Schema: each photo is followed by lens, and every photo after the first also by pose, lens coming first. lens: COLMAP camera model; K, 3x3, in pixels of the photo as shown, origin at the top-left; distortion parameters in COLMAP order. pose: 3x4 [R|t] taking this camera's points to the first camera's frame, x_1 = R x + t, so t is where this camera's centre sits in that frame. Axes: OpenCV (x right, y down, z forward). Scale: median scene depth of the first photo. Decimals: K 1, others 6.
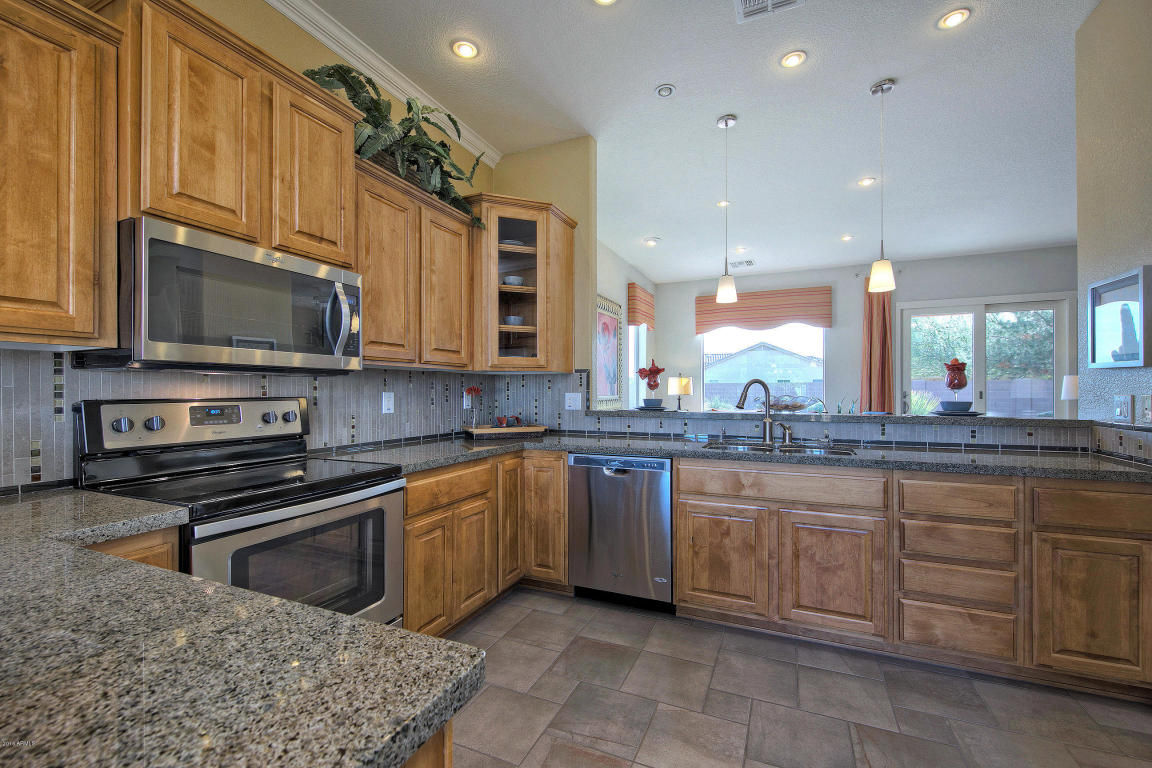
lens RADIAL K [[468.4, 0, 577.8], [0, 468.4, 390.3], [0, 0, 1]] dist [-0.001636, -0.001533]
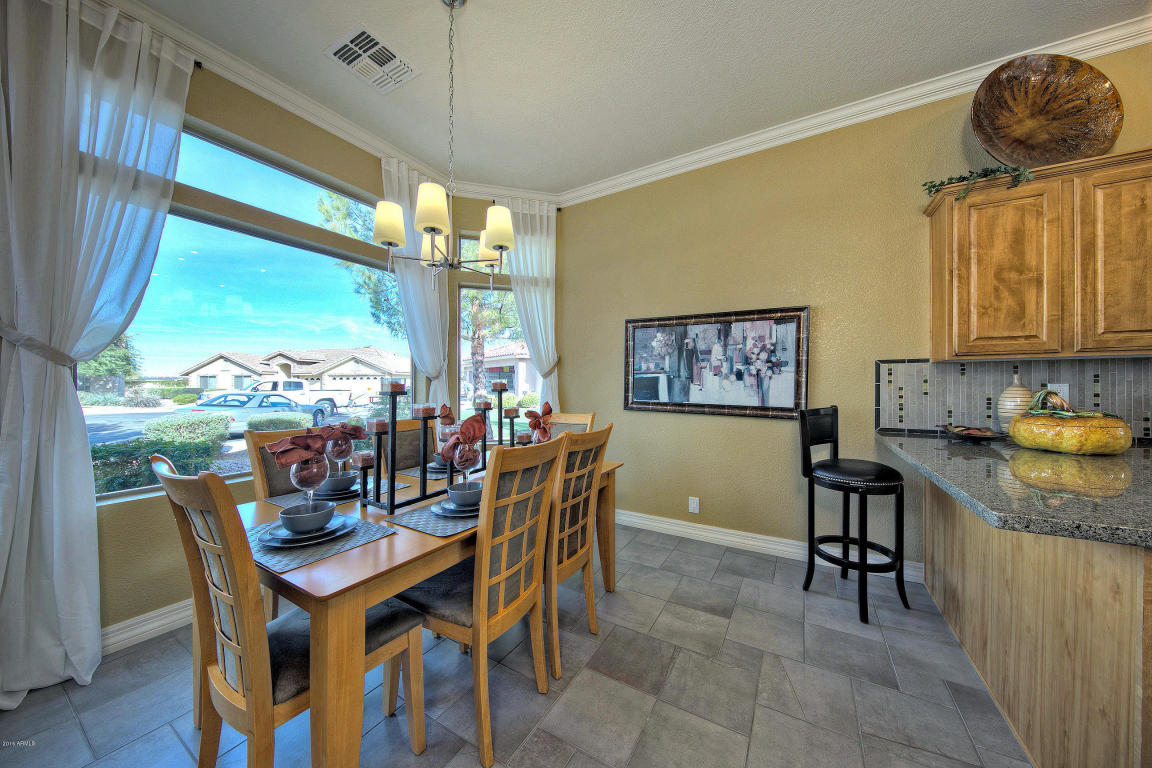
lens RADIAL K [[388.0, 0, 596.0], [0, 388.0, 382.6], [0, 0, 1]] dist [-0.007394, -0.000256]
pose [[-0.112098, -0.003052, -0.993692, 0.236793], [0.005294, 0.999979, -0.003669, -0.000862], [0.993683, -0.005672, -0.112080, -0.458481]]
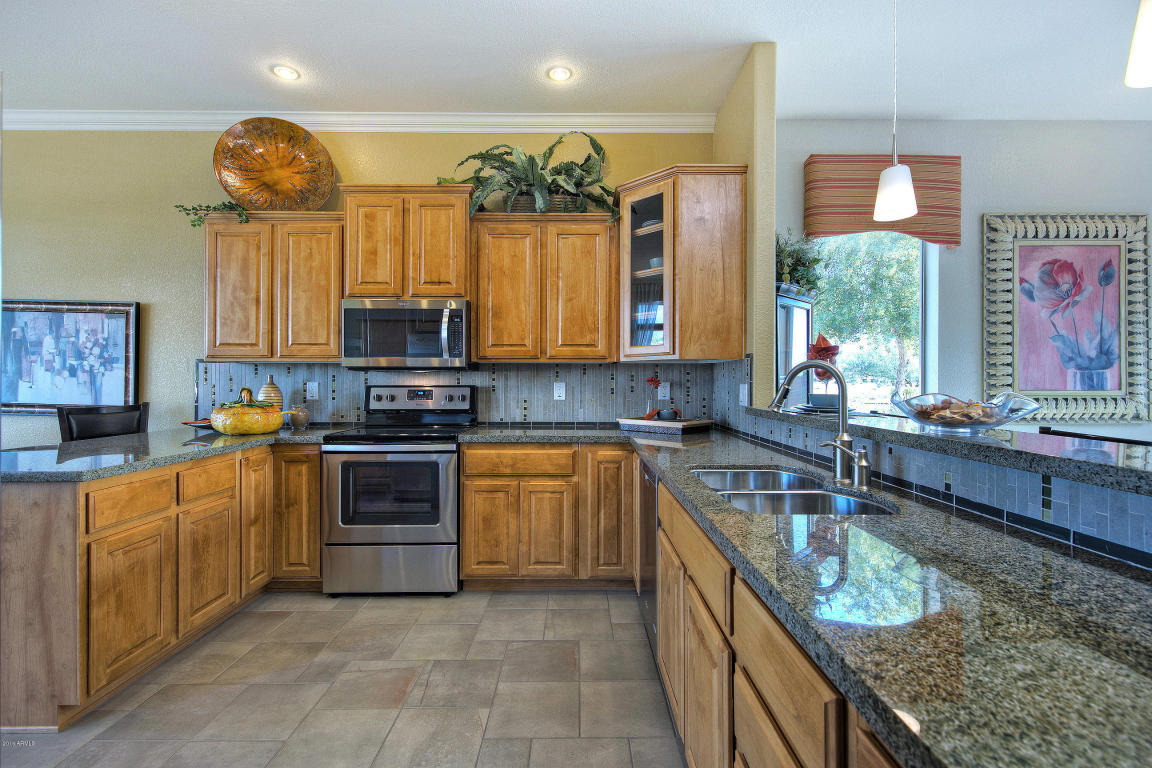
lens RADIAL K [[511.1, 0, 584.9], [0, 511.1, 382.5], [0, 0, 1]] dist [0.002991, -0.002925]
pose [[0.419863, 0.001966, -0.907585, 0.913965], [-0.001205, 0.999998, 0.001609, 0.002082], [0.907587, 0.000418, 0.419865, 0.563059]]
